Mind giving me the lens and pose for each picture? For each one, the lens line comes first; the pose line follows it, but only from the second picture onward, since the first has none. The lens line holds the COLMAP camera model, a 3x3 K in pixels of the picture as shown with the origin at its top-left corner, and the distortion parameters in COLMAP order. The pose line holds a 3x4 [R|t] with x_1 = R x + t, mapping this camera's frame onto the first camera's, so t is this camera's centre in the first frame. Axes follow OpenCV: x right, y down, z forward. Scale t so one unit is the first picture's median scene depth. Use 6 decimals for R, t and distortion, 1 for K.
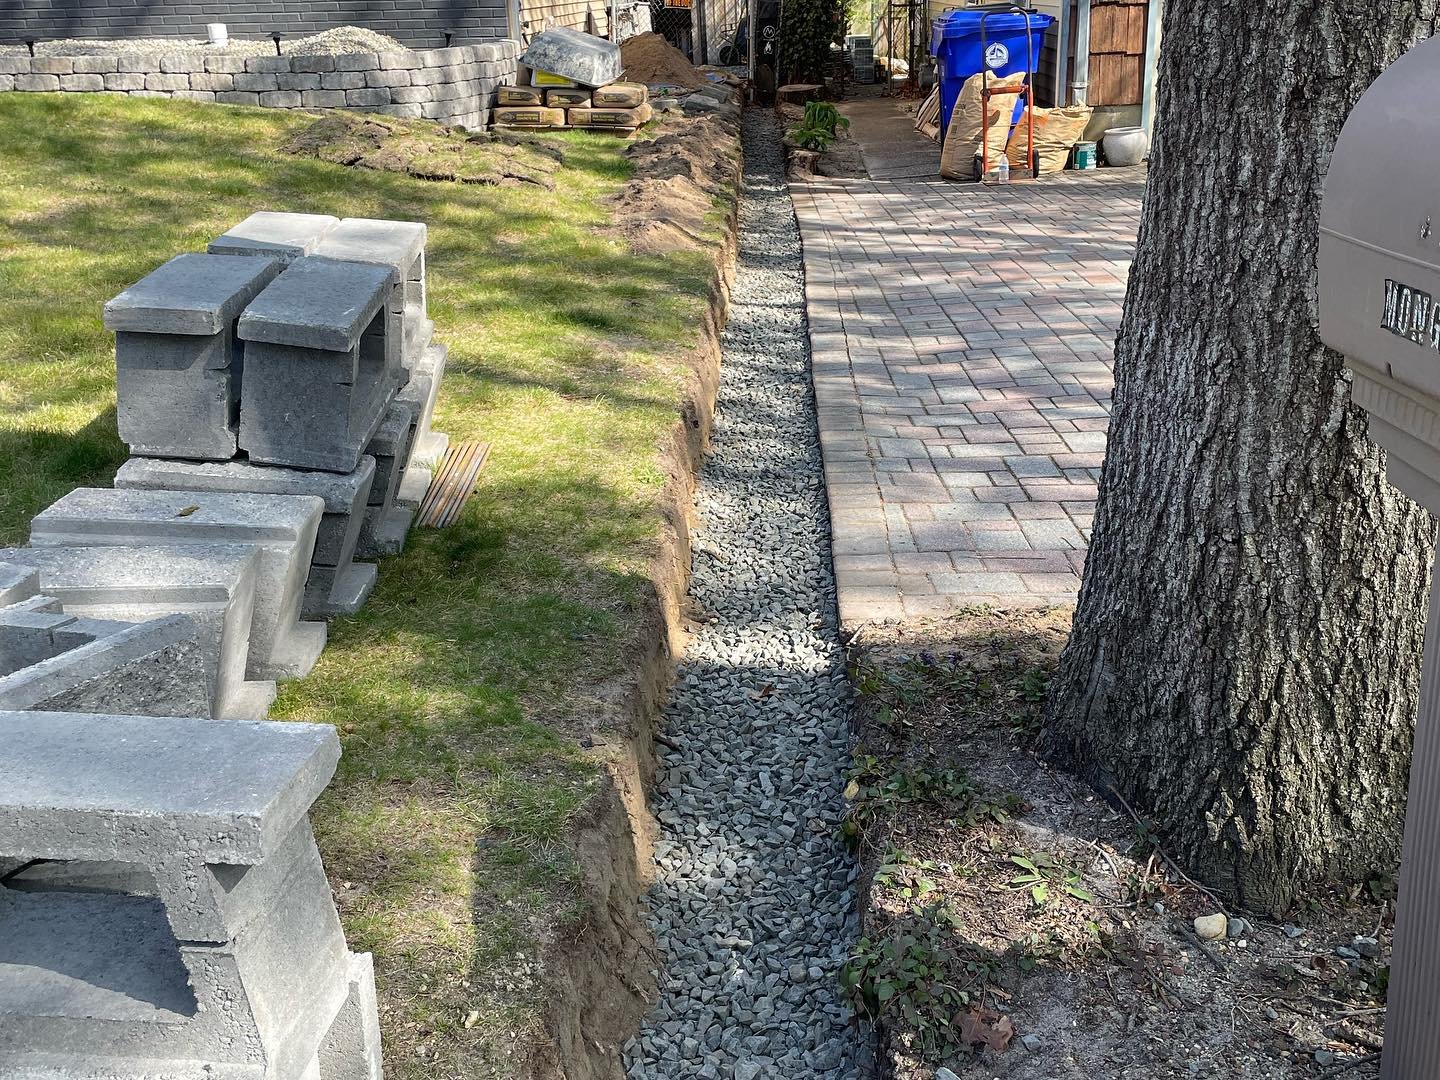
lens RADIAL K [[1432.4, 0, 740.5], [0, 1432.4, 531.6], [0, 0, 1]] dist [0.090027, -0.108909]
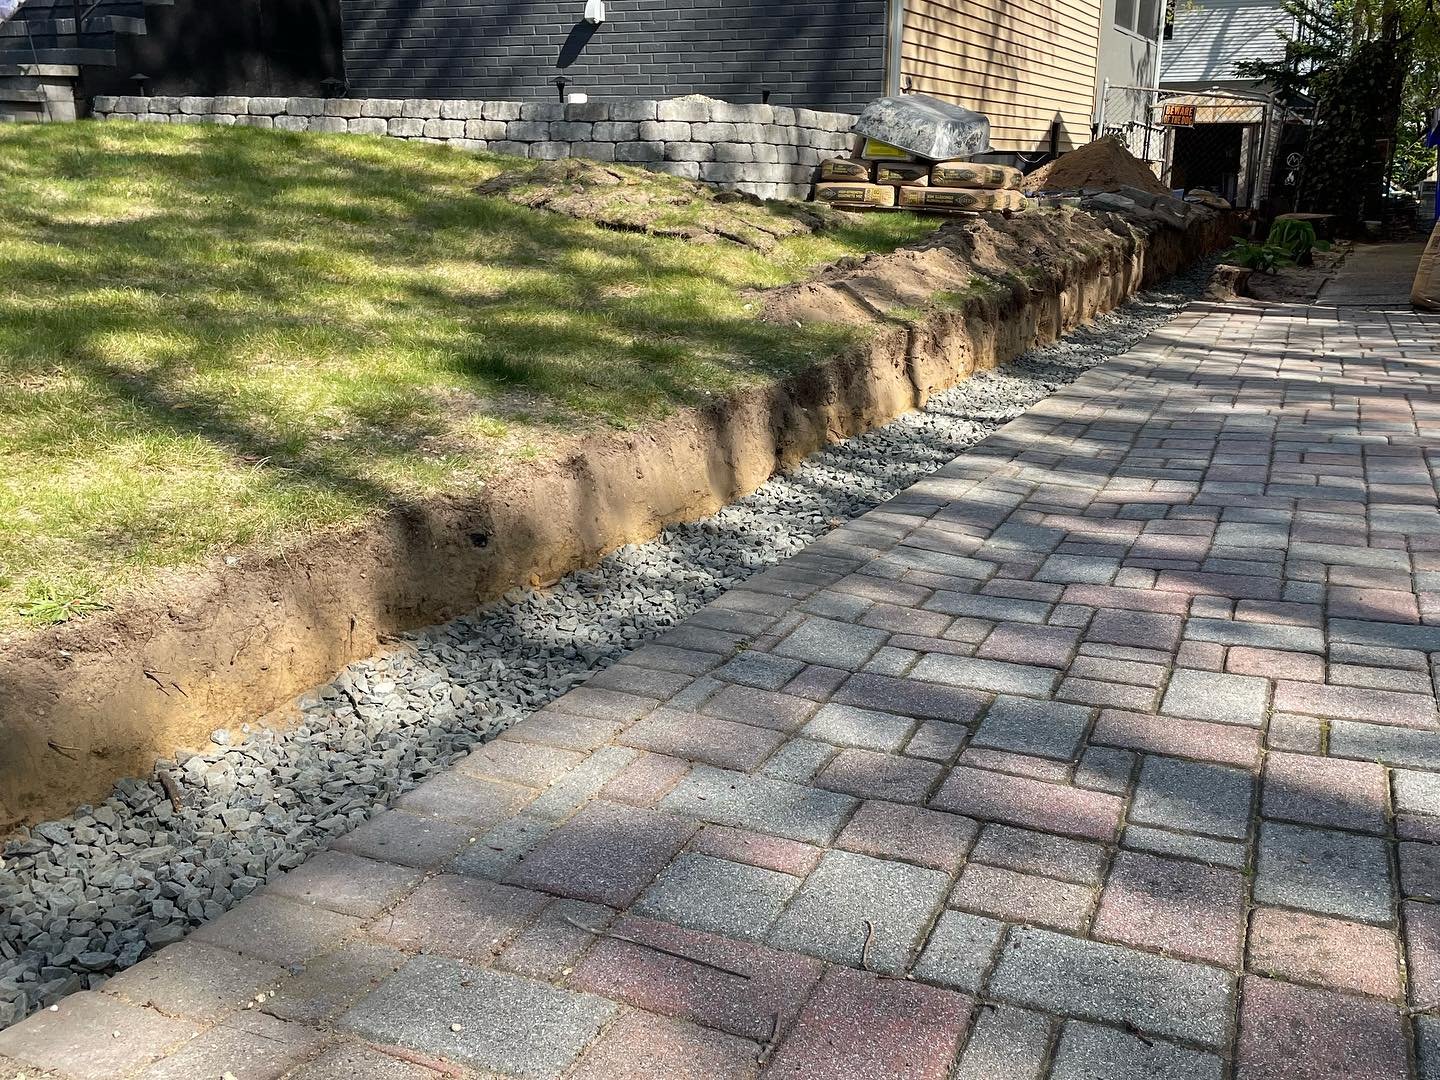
lens RADIAL K [[1435.6, 0, 720.0], [0, 1435.6, 540.0], [0, 0, 1]] dist [0.088640, -0.102364]
pose [[0.917112, 0.135238, -0.374989, 0.589291], [-0.171892, 0.982908, -0.065918, -0.119103], [0.359665, 0.124911, 0.924683, 1.127300]]
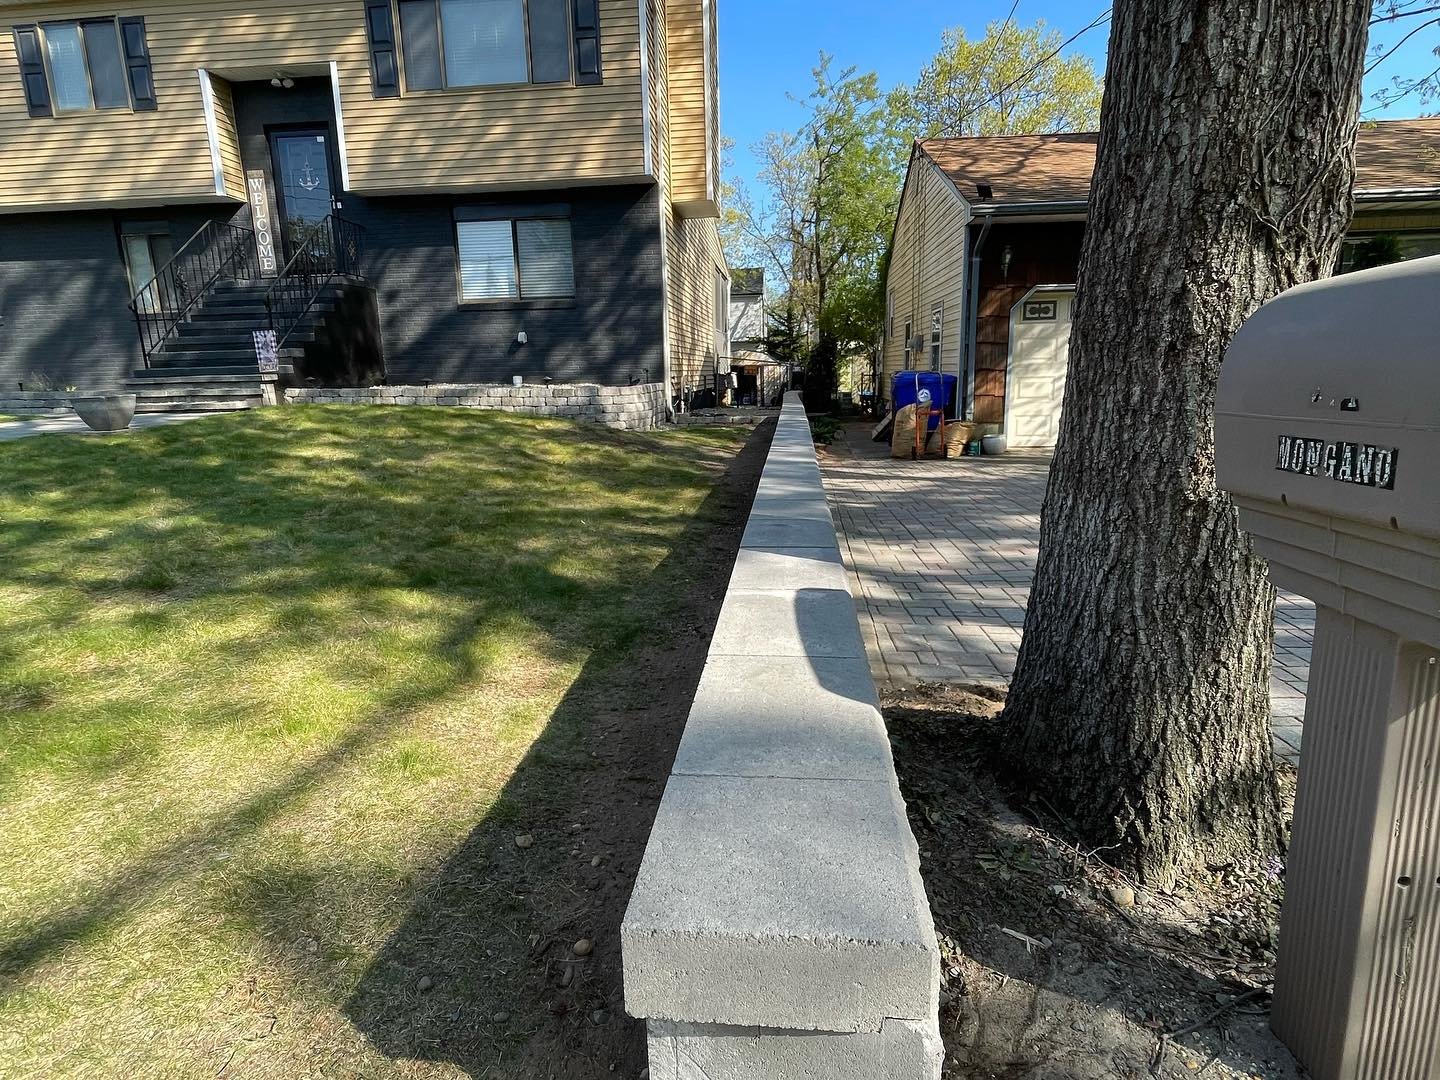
lens RADIAL K [[771.6, 0, 710.6], [0, 771.6, 545.1], [0, 0, 1]] dist [-0.004212, -0.001128]
pose [[0.996053, 0.028802, -0.083960, -0.036218], [-0.040129, 0.989825, -0.136514, 0.041856], [0.079174, 0.139344, 0.987074, 0.143011]]
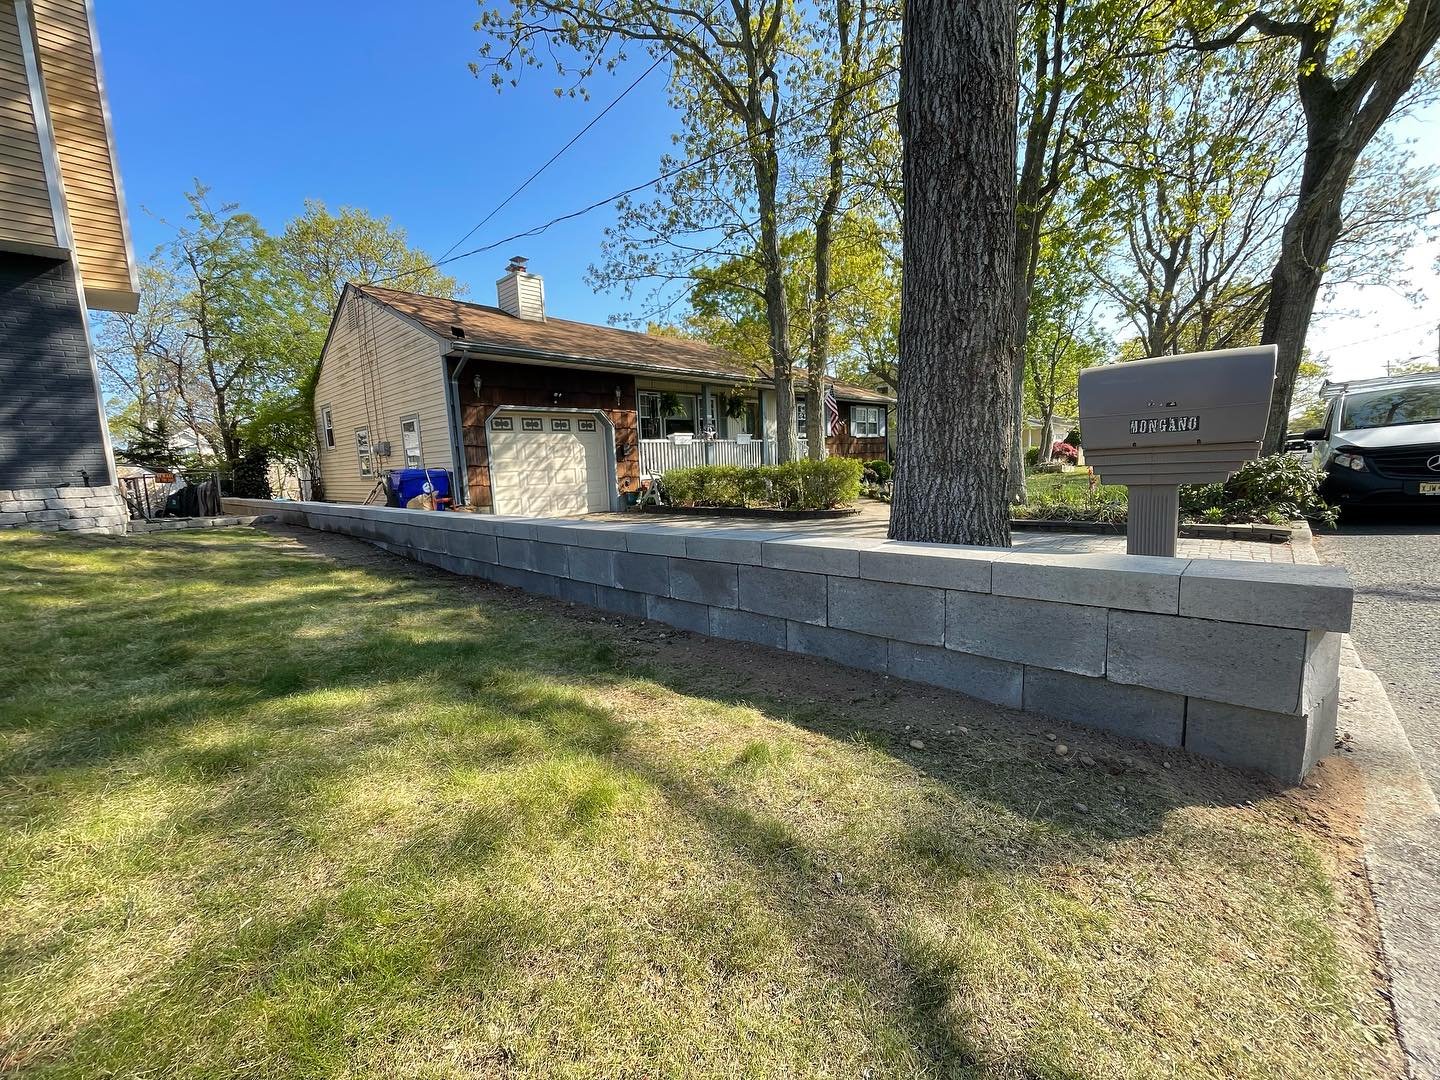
lens RADIAL K [[583.6, 0, 714.3], [0, 583.6, 546.2], [0, 0, 1]] dist [-0.000451, -0.000251]
pose [[0.685815, -0.100330, 0.720827, -0.963953], [0.278015, 0.951453, -0.132081, 0.024948], [-0.672581, 0.290984, 0.680414, 0.532414]]
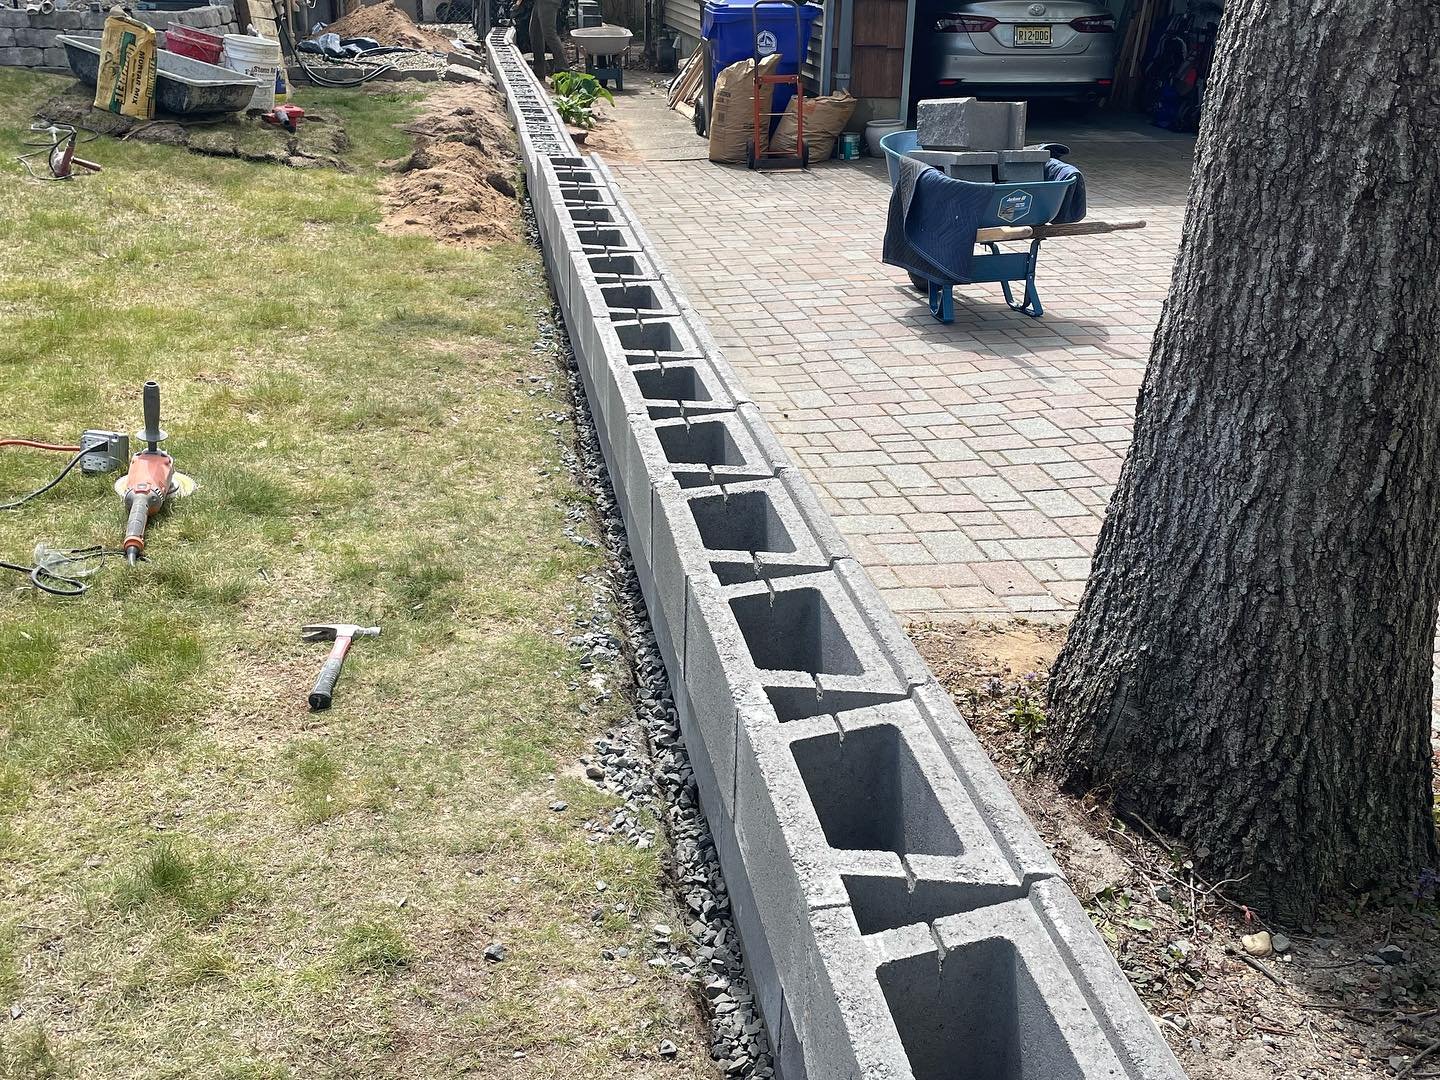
lens RADIAL K [[1435.6, 0, 720.0], [0, 1435.6, 540.0], [0, 0, 1]] dist [0.088640, -0.102364]
pose [[0.981781, -0.018171, 0.189146, -0.272179], [0.012385, 0.999420, 0.031725, -0.071490], [-0.189612, -0.028804, 0.981436, 0.004819]]
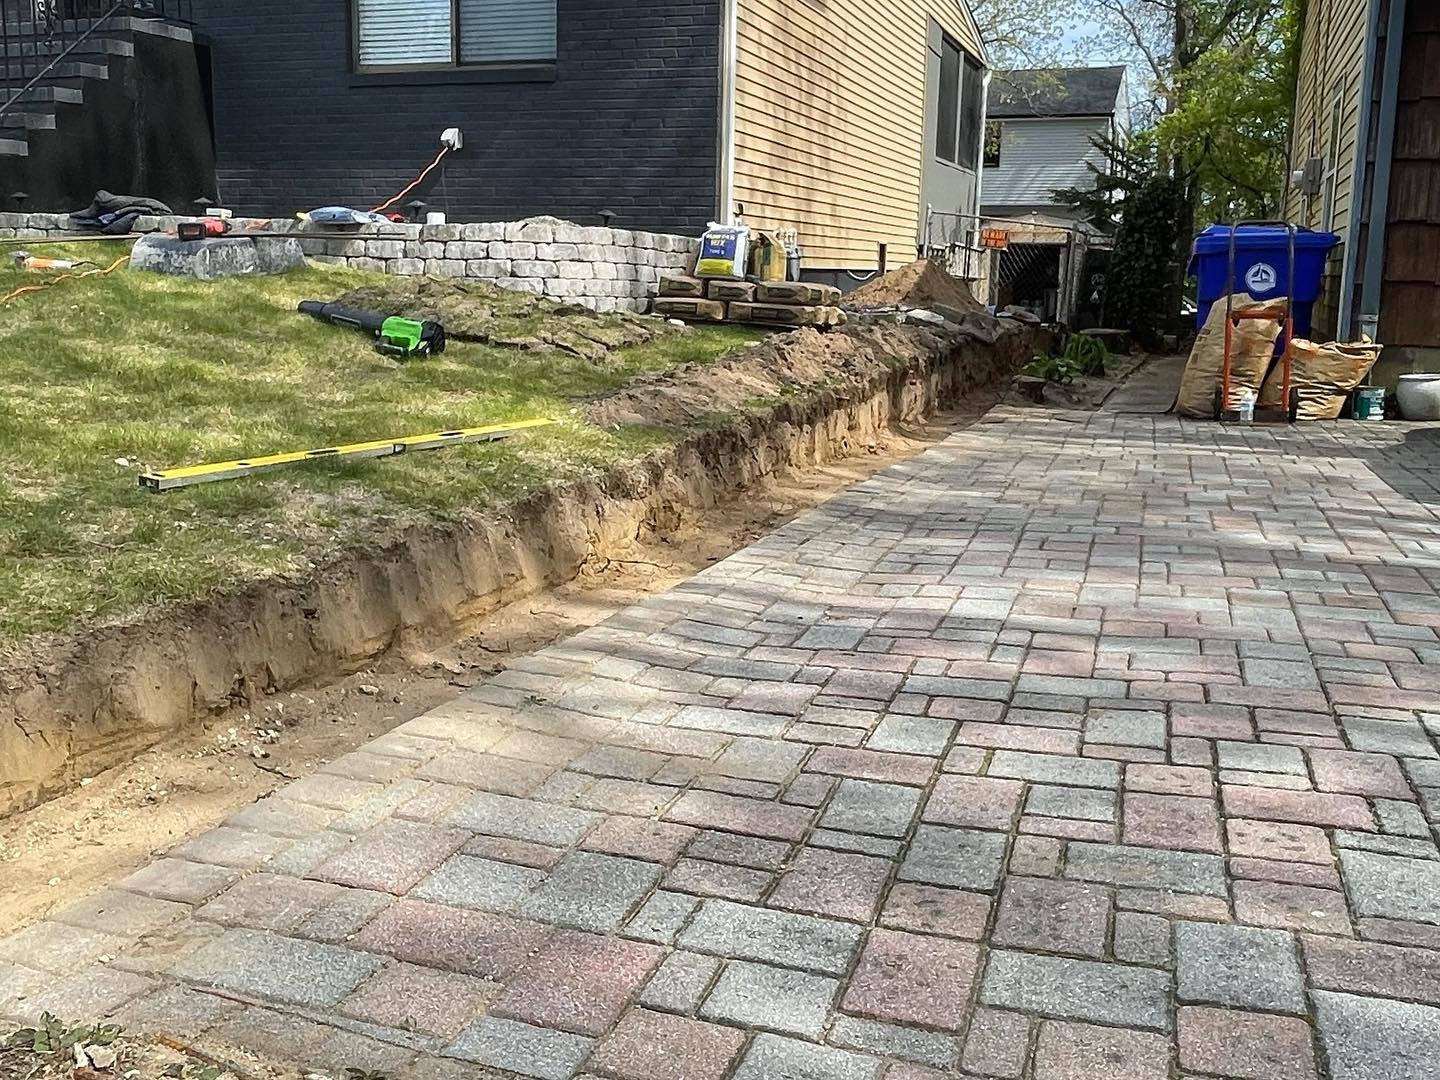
lens RADIAL K [[1407.9, 0, 694.6], [0, 1407.9, 532.6], [0, 0, 1]] dist [-0.004731, 0.018428]
pose [[0.943662, 0.106854, -0.313185, 0.730037], [-0.159564, 0.976066, -0.147764, -0.098347], [0.289900, 0.189412, 0.938126, 0.974794]]
